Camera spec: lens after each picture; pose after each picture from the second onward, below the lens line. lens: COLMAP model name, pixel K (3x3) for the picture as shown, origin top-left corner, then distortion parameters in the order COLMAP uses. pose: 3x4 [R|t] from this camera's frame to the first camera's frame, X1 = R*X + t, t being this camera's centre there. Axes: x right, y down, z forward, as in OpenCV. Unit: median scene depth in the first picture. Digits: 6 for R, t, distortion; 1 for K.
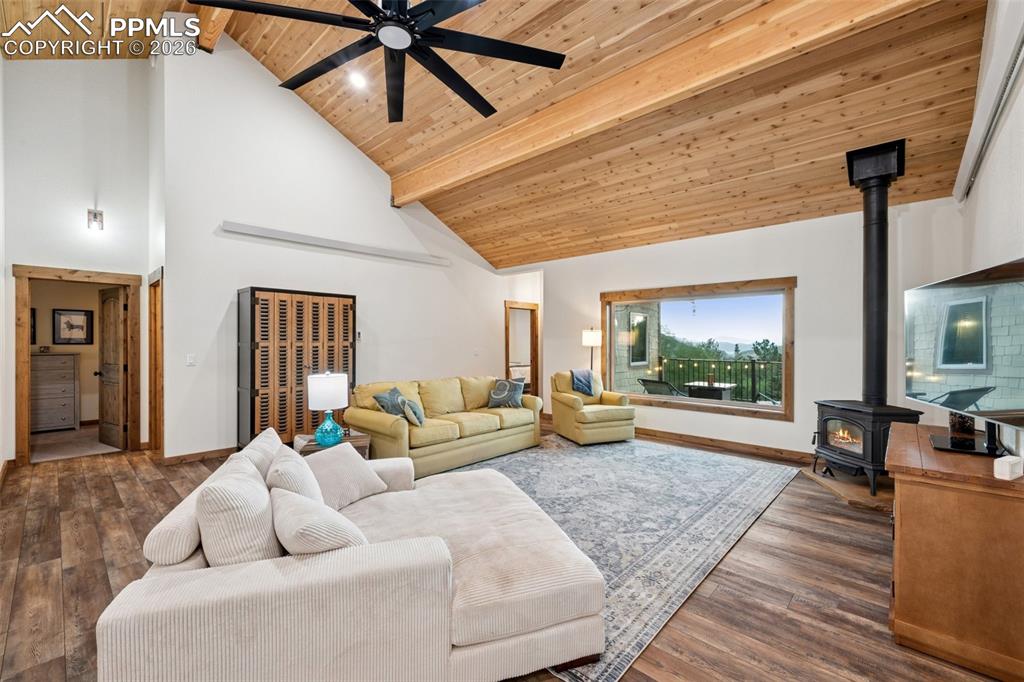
lens RADIAL K [[433.0, 0, 514.9], [0, 433.0, 343.6], [0, 0, 1]] dist [0.002791, -0.000100]
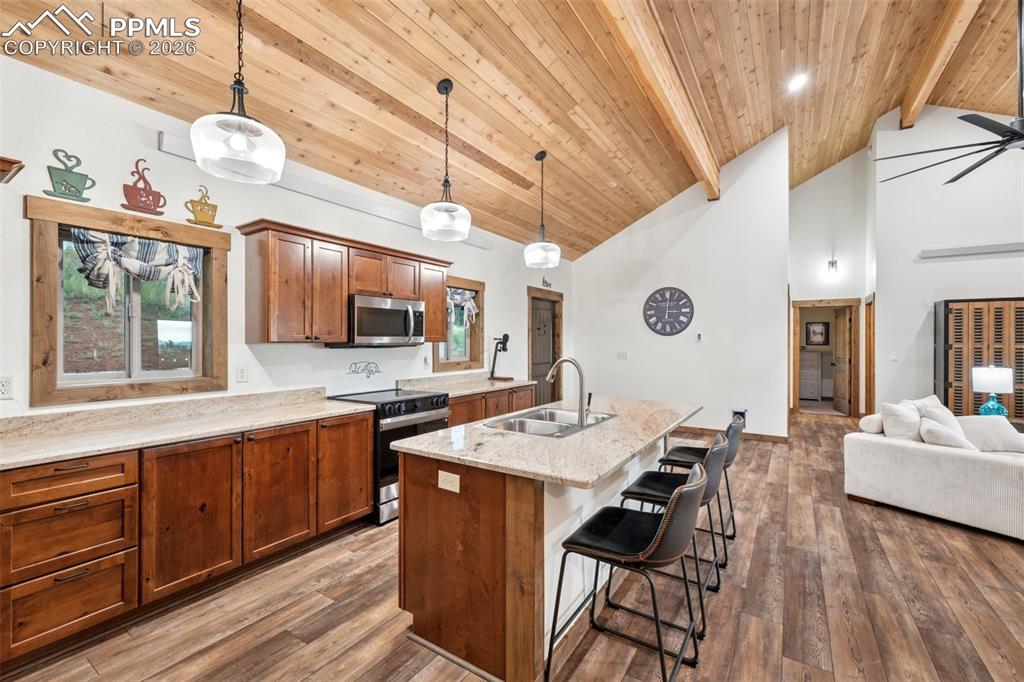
lens RADIAL K [[433.0, 0, 511.7], [0, 433.0, 338.9], [0, 0, 1]] dist [0.002791, -0.000100]
pose [[0.179114, -0.007526, -0.983800, 0.402972], [-0.008998, 0.999916, -0.009288, 0.004680], [0.983787, 0.010516, 0.179031, -0.458245]]
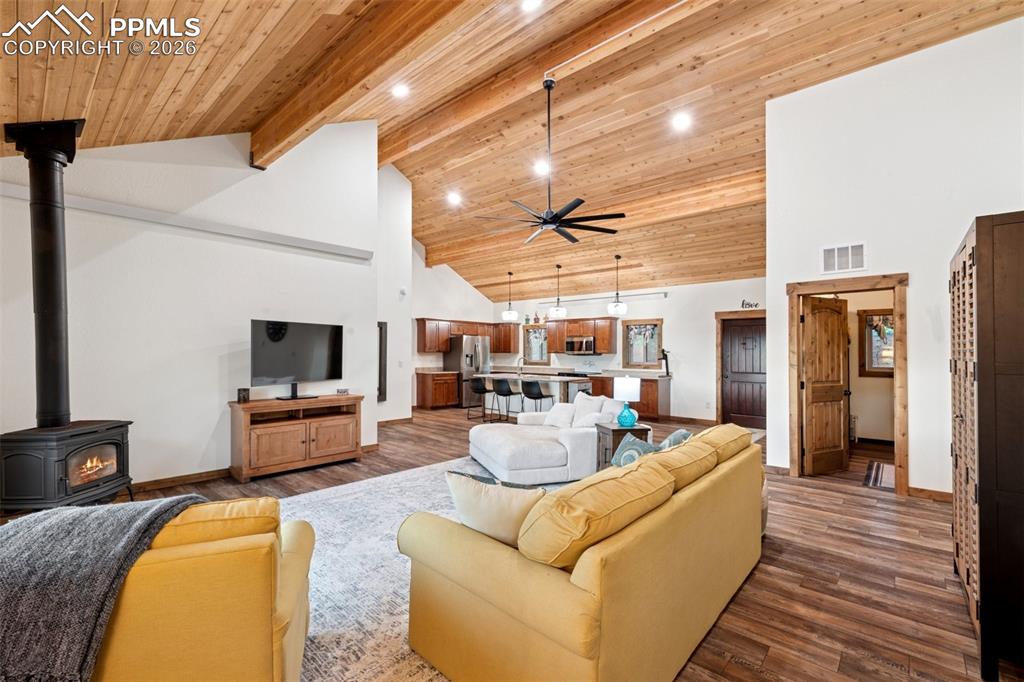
lens RADIAL K [[433.0, 0, 506.7], [0, 433.0, 343.7], [0, 0, 1]] dist [0.002791, -0.000100]
pose [[-0.999932, -0.010766, -0.004479, -0.012965], [-0.010712, 0.999871, -0.012009, -0.010848], [0.004608, -0.011960, -0.999918, 1.455597]]
